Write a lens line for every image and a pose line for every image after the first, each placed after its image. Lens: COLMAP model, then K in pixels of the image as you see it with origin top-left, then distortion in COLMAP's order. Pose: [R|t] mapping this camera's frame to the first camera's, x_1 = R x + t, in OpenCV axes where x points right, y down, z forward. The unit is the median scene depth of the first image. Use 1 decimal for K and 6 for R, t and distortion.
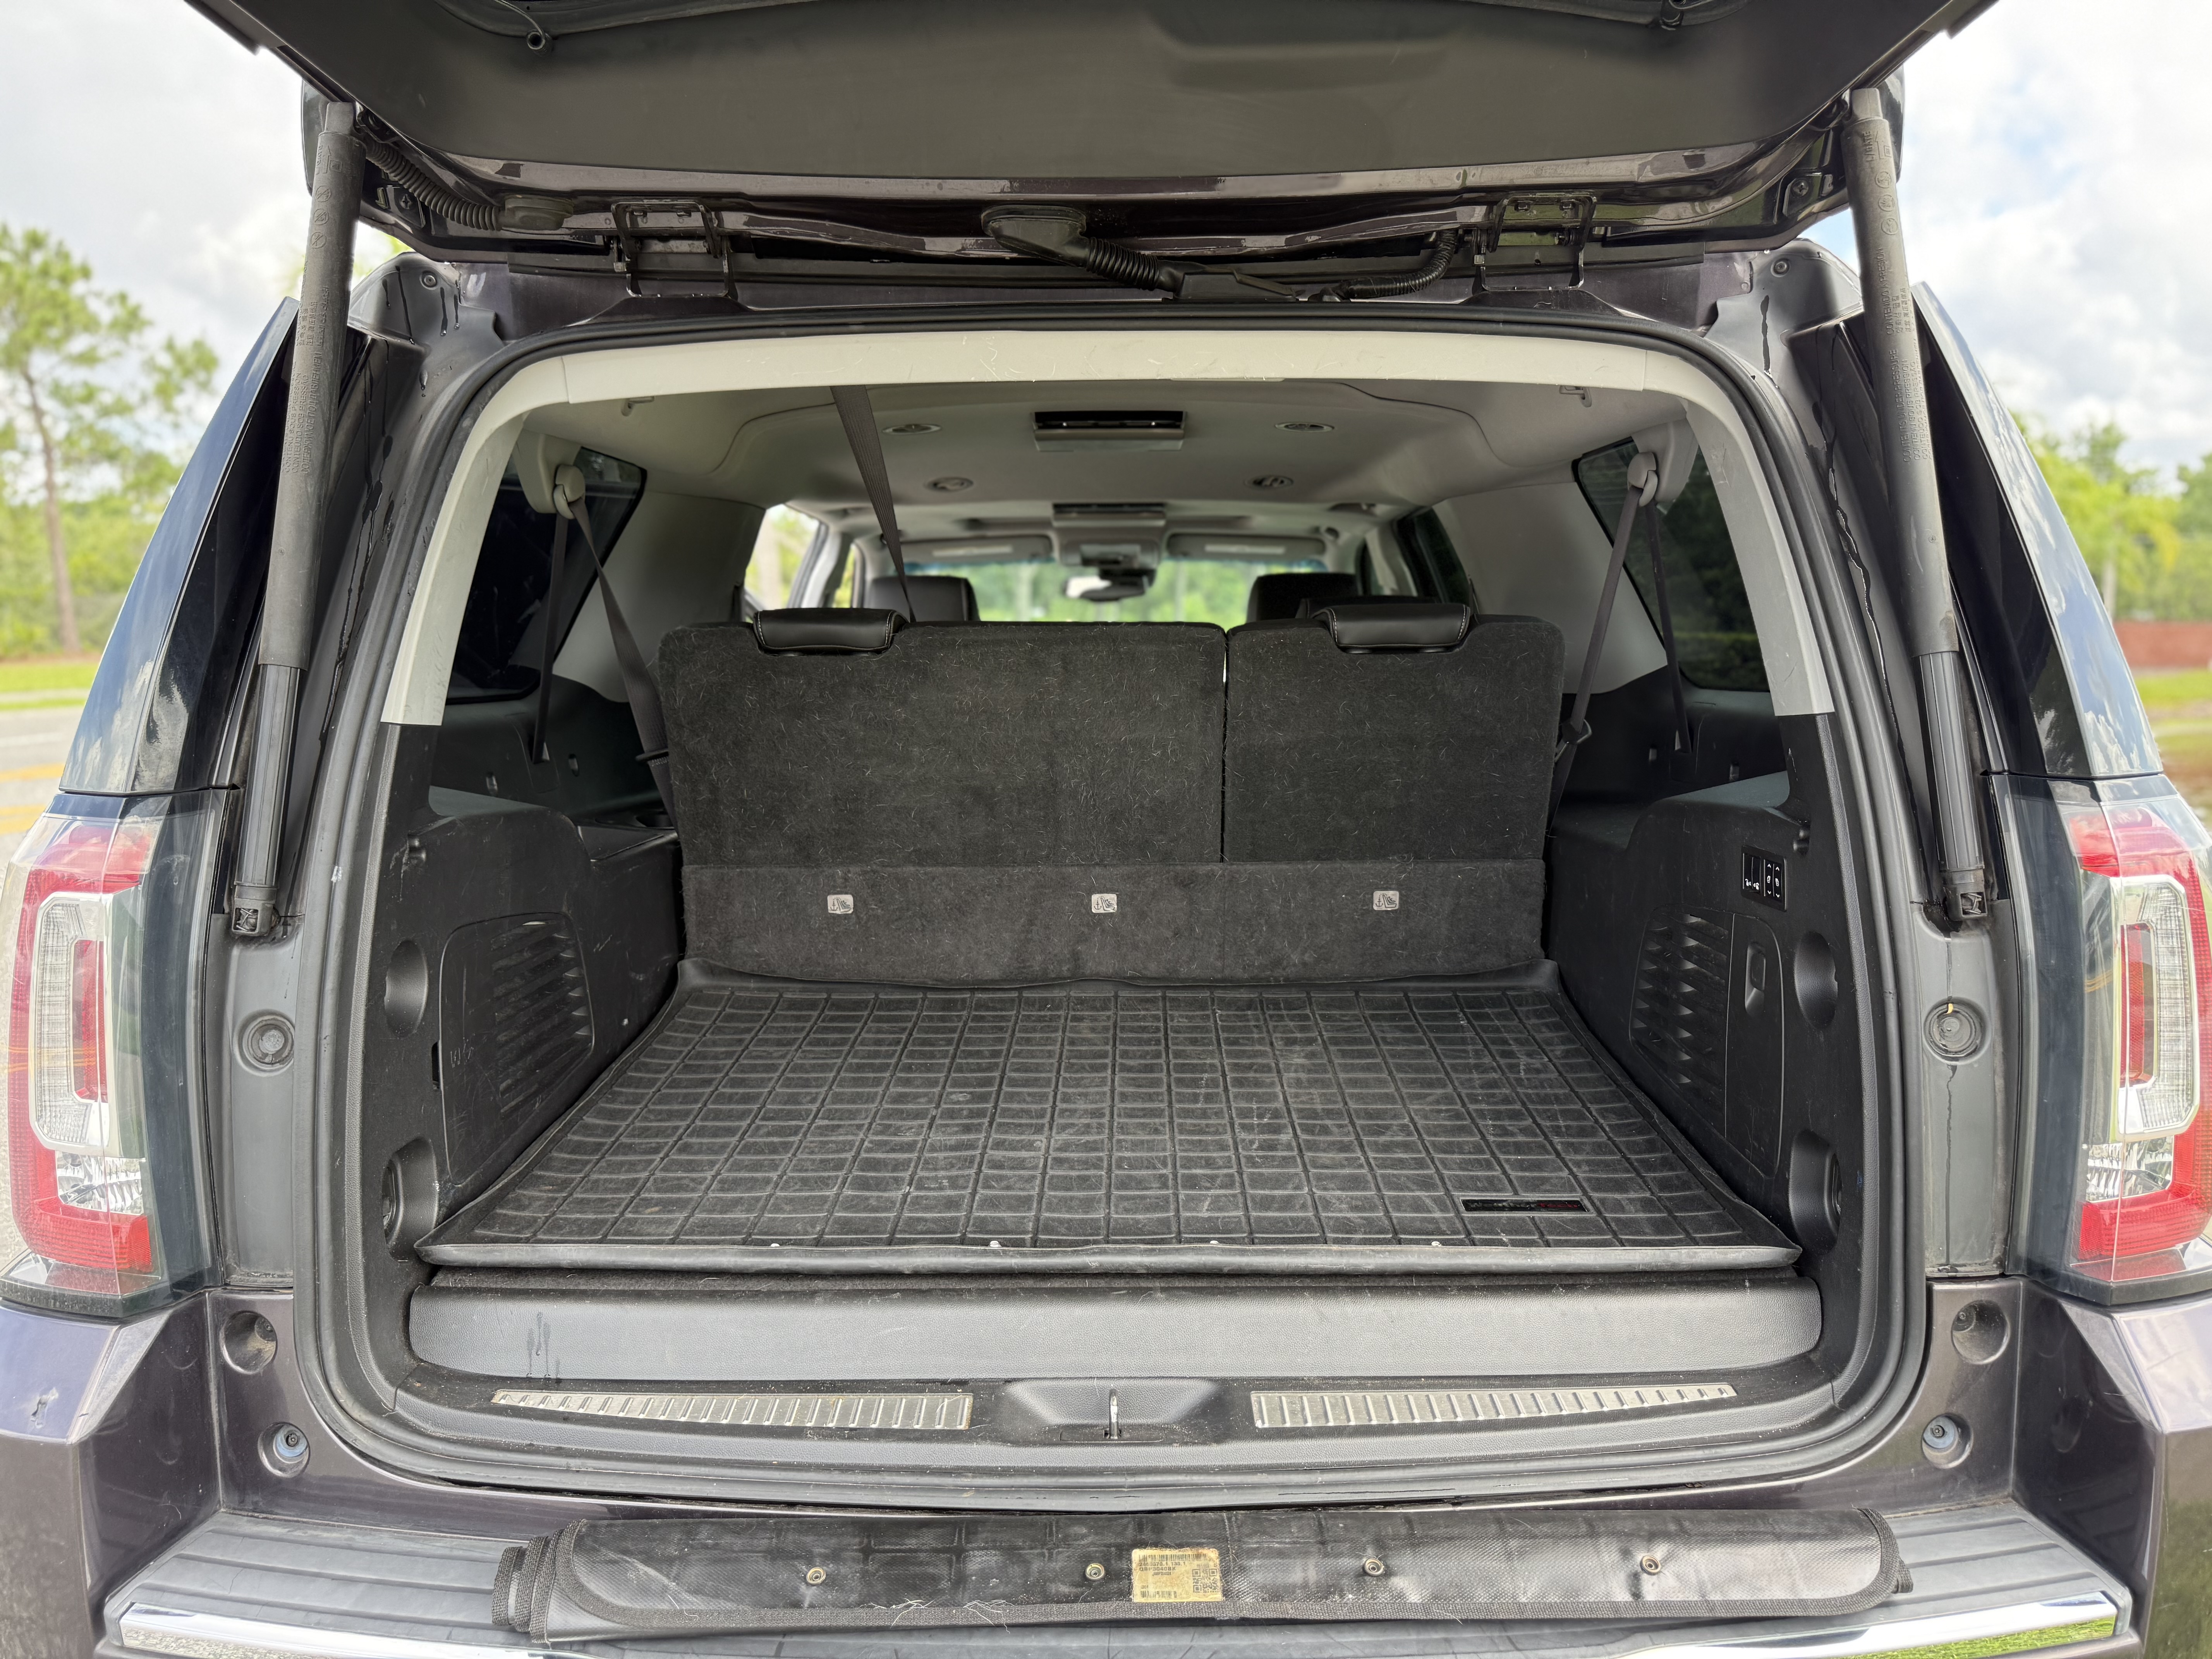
lens RADIAL K [[1533.5, 0, 1106.0], [0, 1533.5, 838.4], [0, 0, 1]] dist [0.004976, -0.016111]
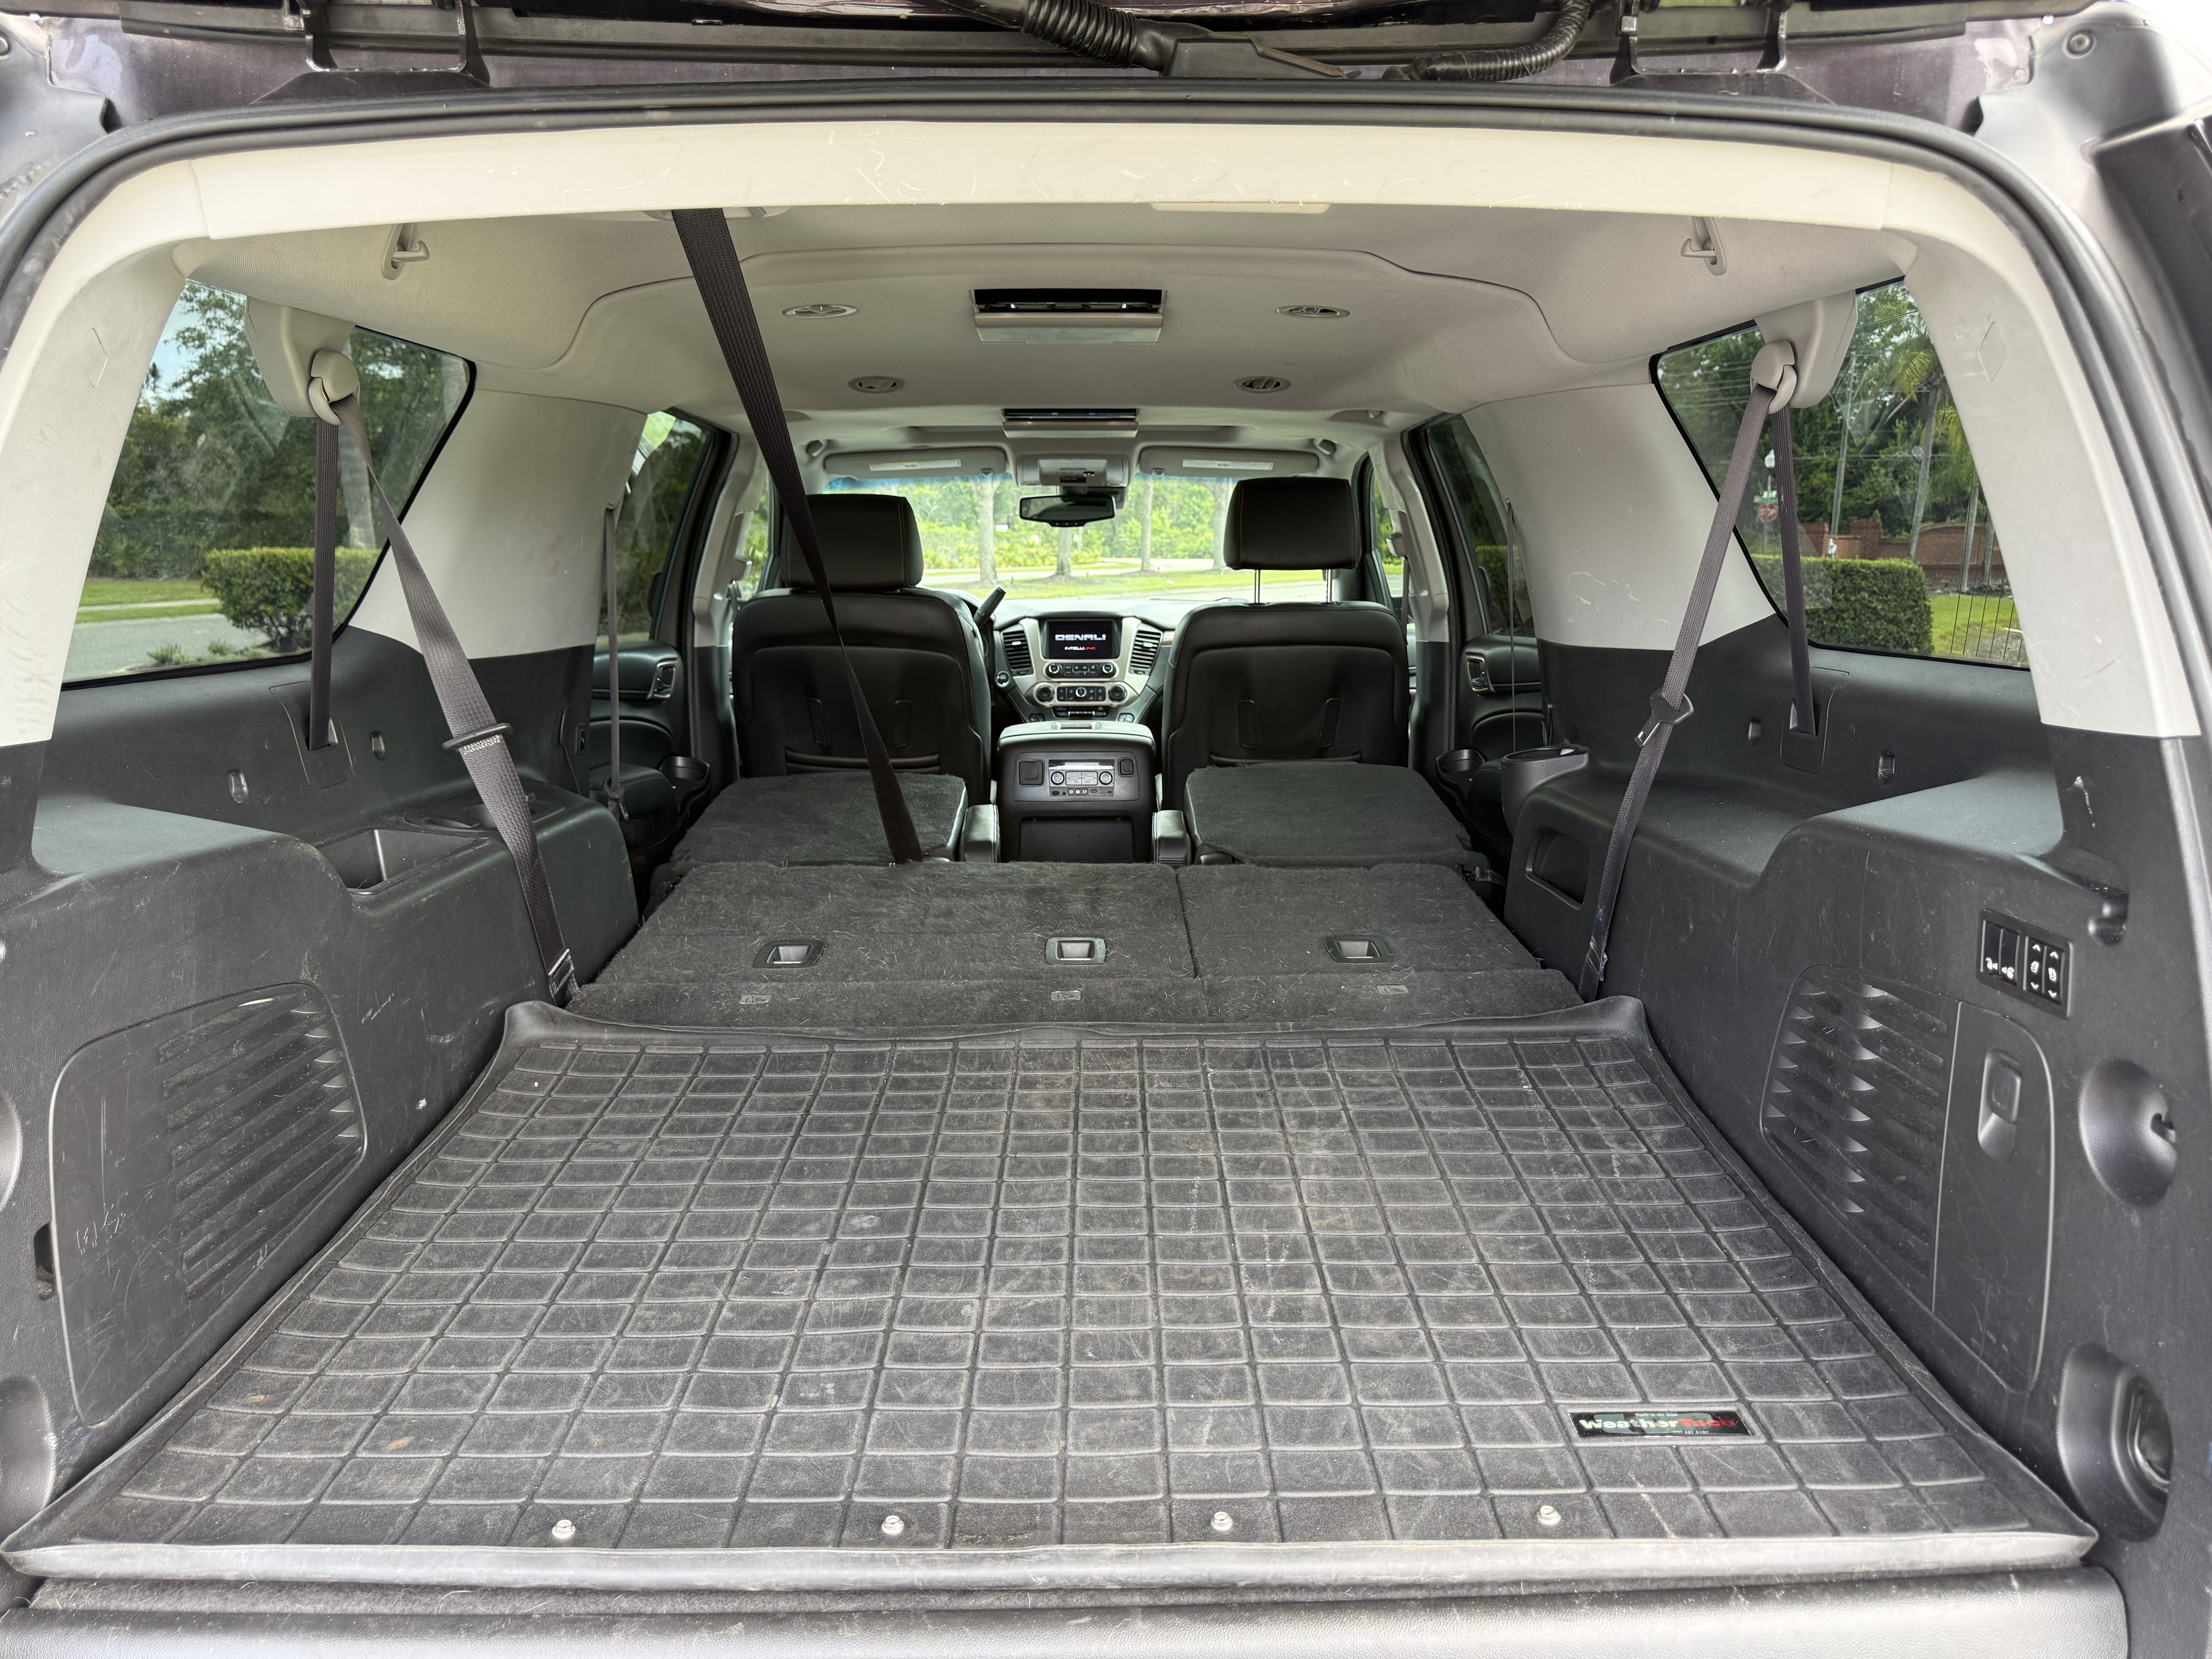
lens RADIAL K [[1533.5, 0, 1114.3], [0, 1533.5, 832.0], [0, 0, 1]] dist [0.004976, -0.016111]
pose [[0.999658, -0.002804, 0.026005, 0.005855], [0.001474, 0.998697, 0.051009, -0.056137], [-0.026114, -0.050953, 0.998360, 0.276714]]
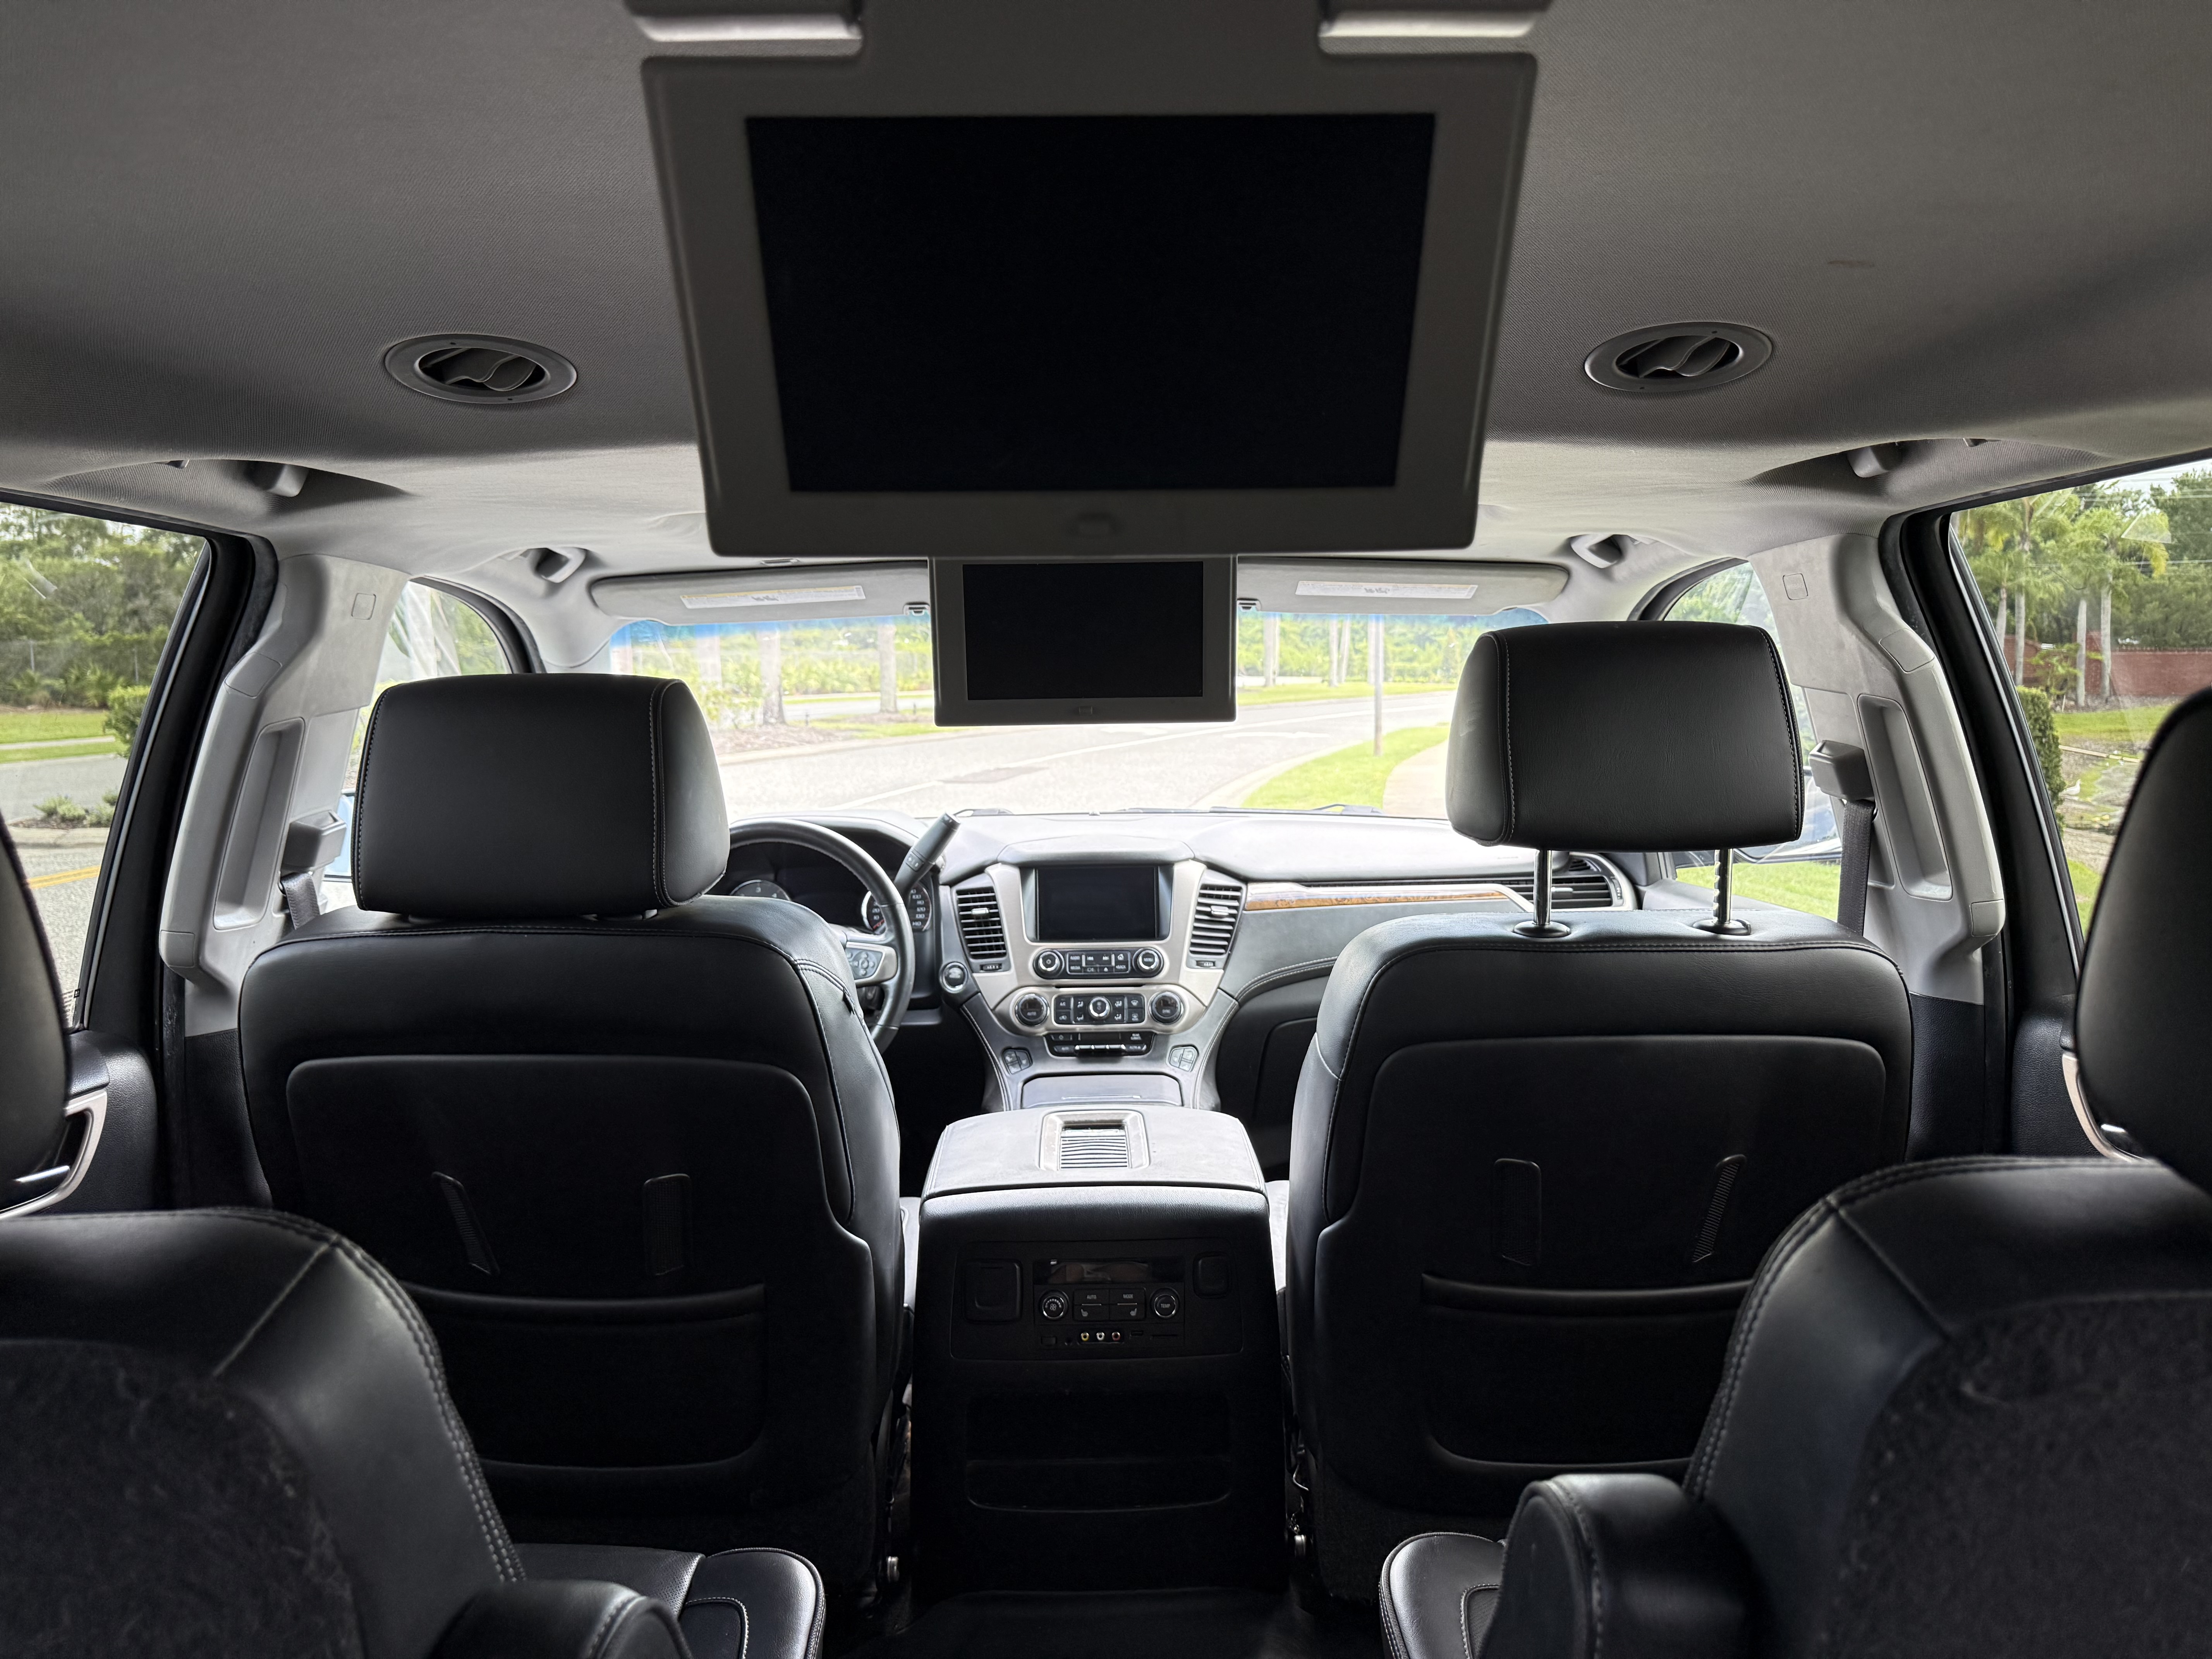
lens RADIAL K [[1533.5, 0, 1089.2], [0, 1533.5, 827.4], [0, 0, 1]] dist [0.004976, -0.016111]
pose [[0.999920, -0.007867, 0.009905, -0.001124], [0.008126, 0.999618, -0.026413, -0.224146], [-0.009693, 0.026492, 0.999602, 1.156651]]
